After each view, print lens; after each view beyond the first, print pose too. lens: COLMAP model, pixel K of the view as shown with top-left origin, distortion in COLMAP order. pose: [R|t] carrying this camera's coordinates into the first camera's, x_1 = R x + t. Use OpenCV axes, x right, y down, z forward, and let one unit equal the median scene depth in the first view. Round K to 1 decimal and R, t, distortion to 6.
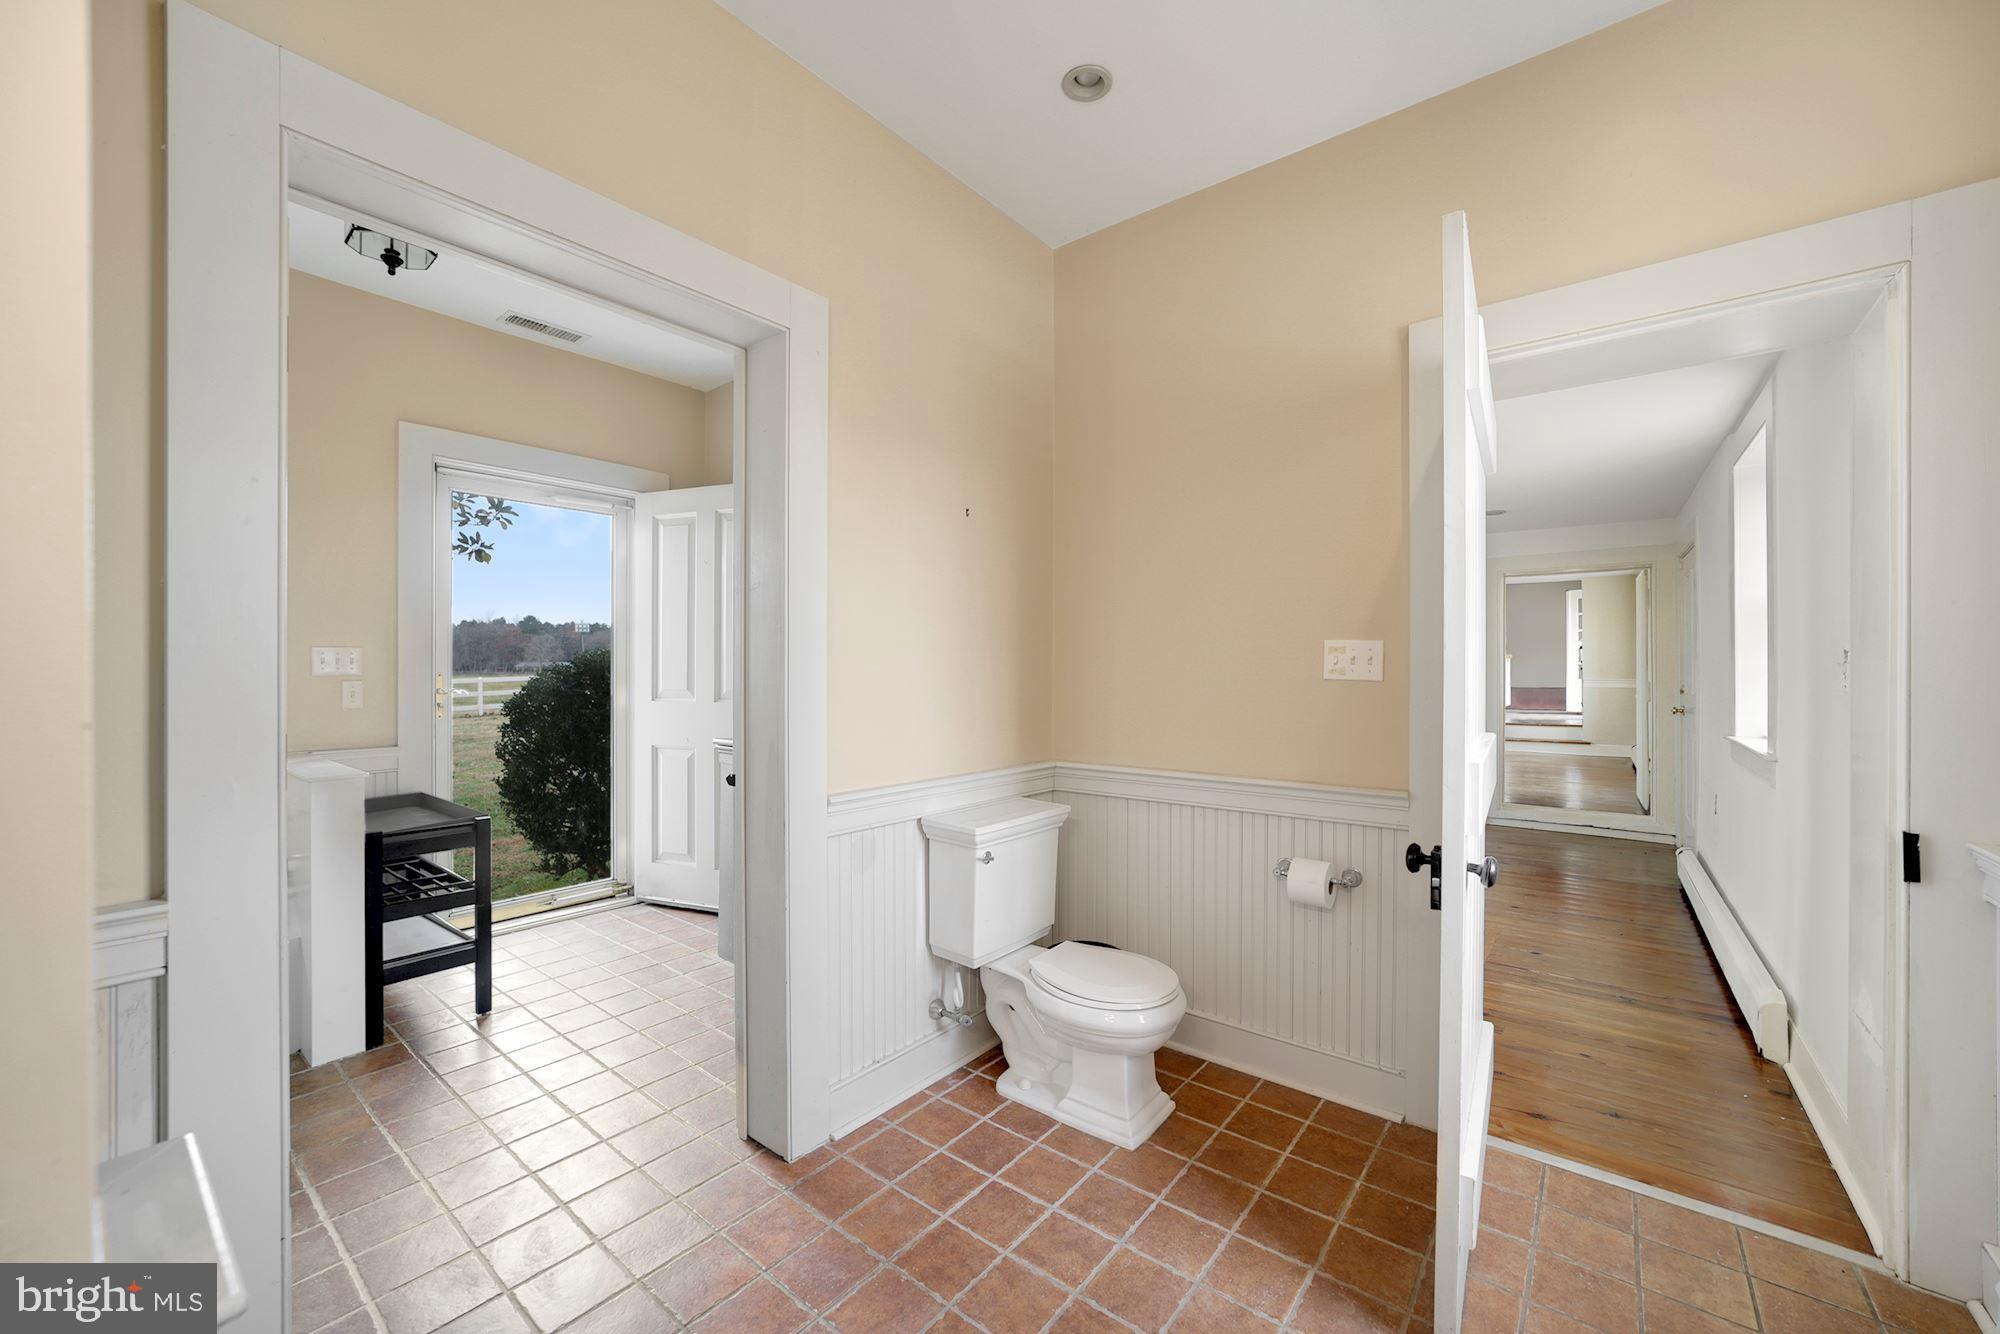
lens RADIAL K [[790.9, 0, 1013.3], [0, 790.9, 667.1], [0, 0, 1]] dist [-0.000985, 0.000152]
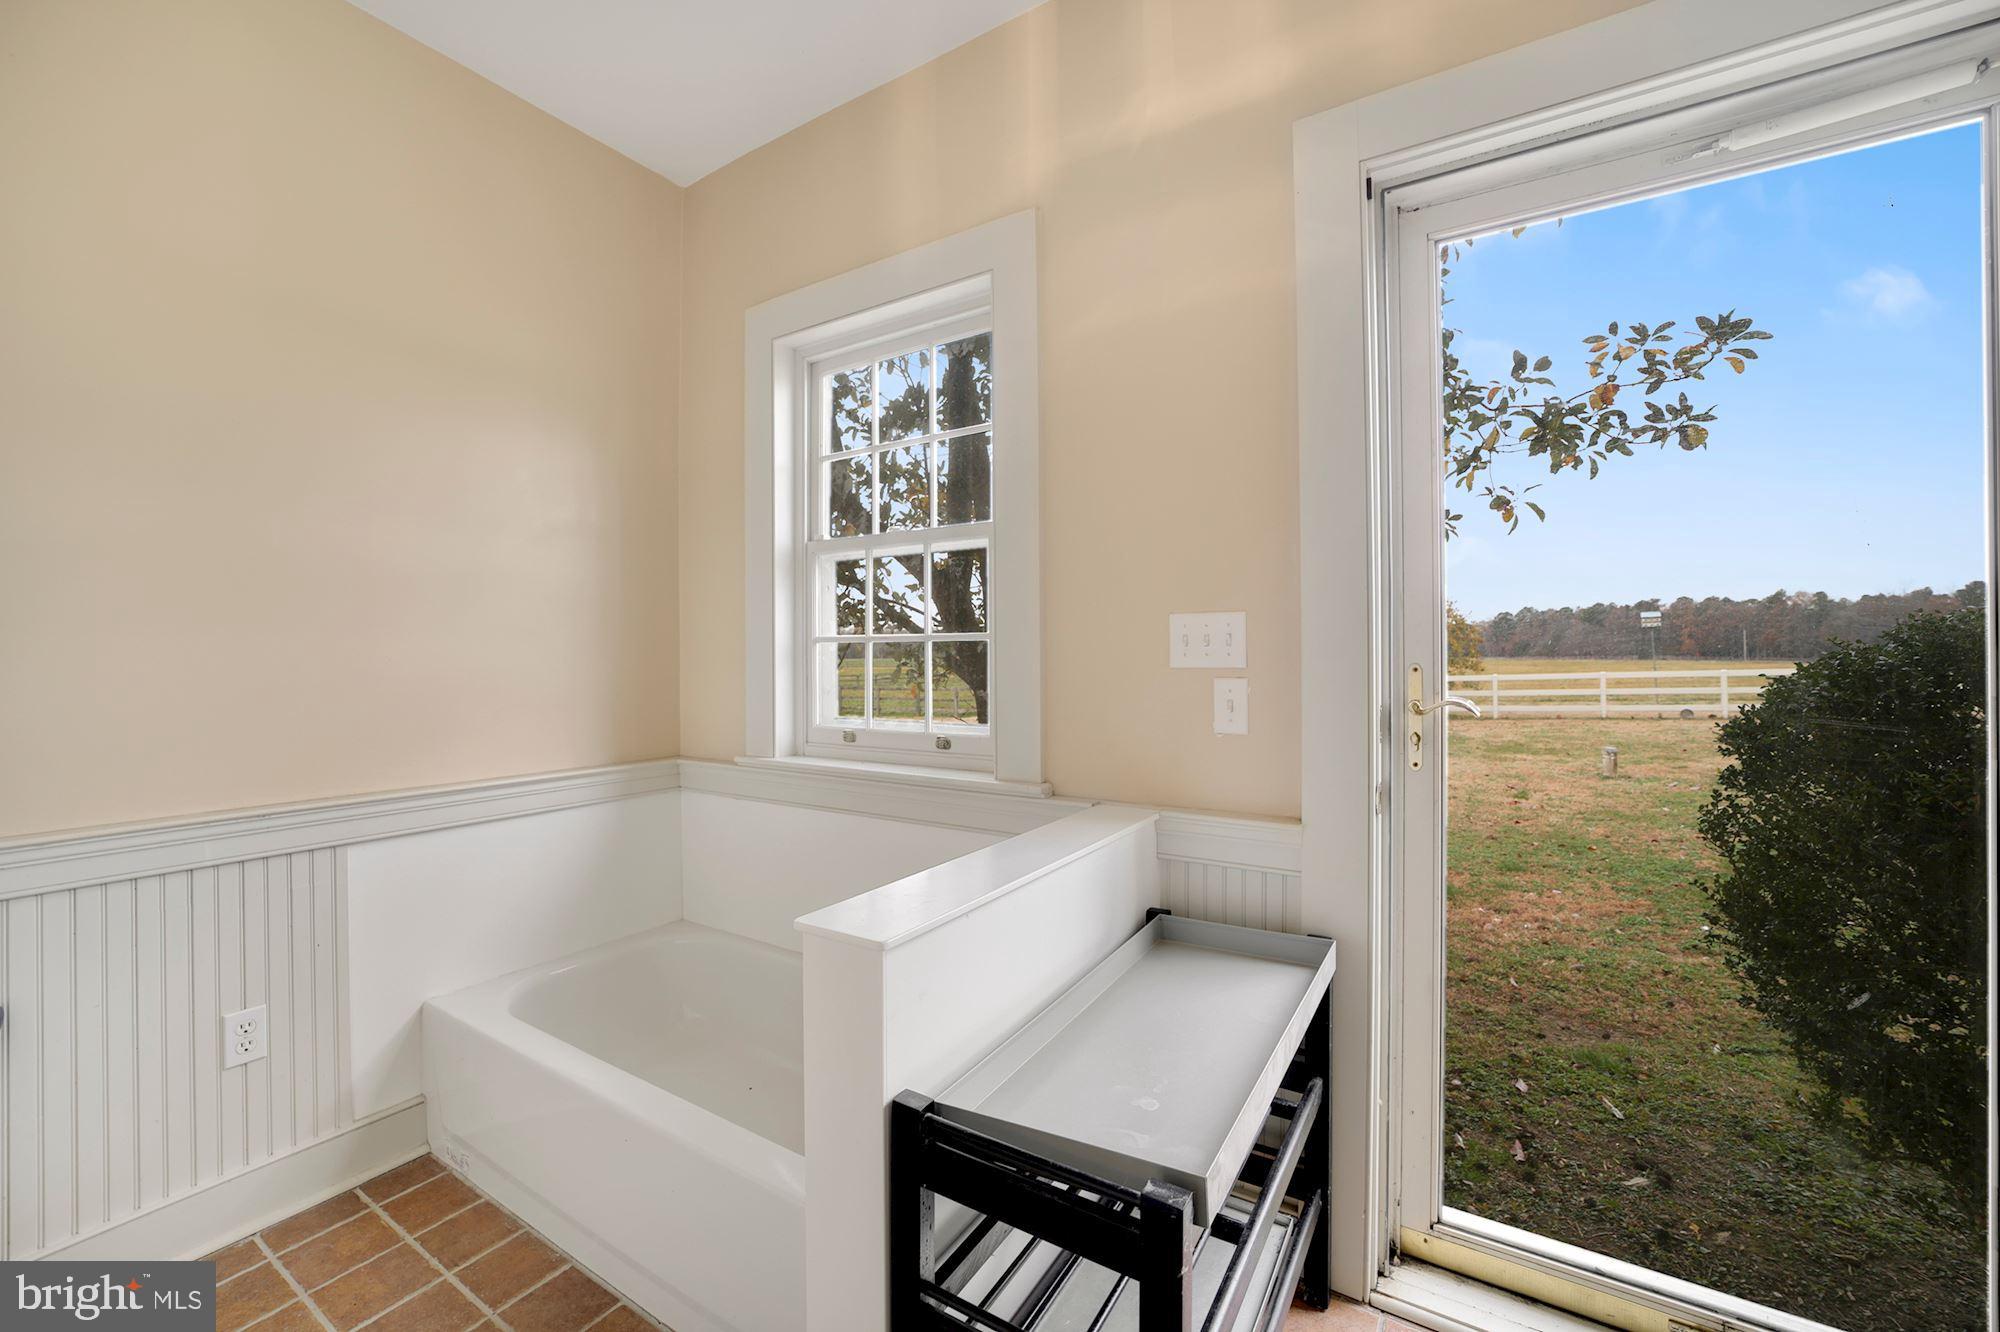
lens RADIAL K [[765.2, 0, 1000.0], [0, 765.2, 666.0], [0, 0, 1]] dist [-0.030695, 0.000040]
pose [[0.079214, 0.003205, -0.996853, -0.223831], [0.009354, 0.999948, 0.003958, 0.003338], [0.996814, -0.009638, 0.079180, 0.511667]]
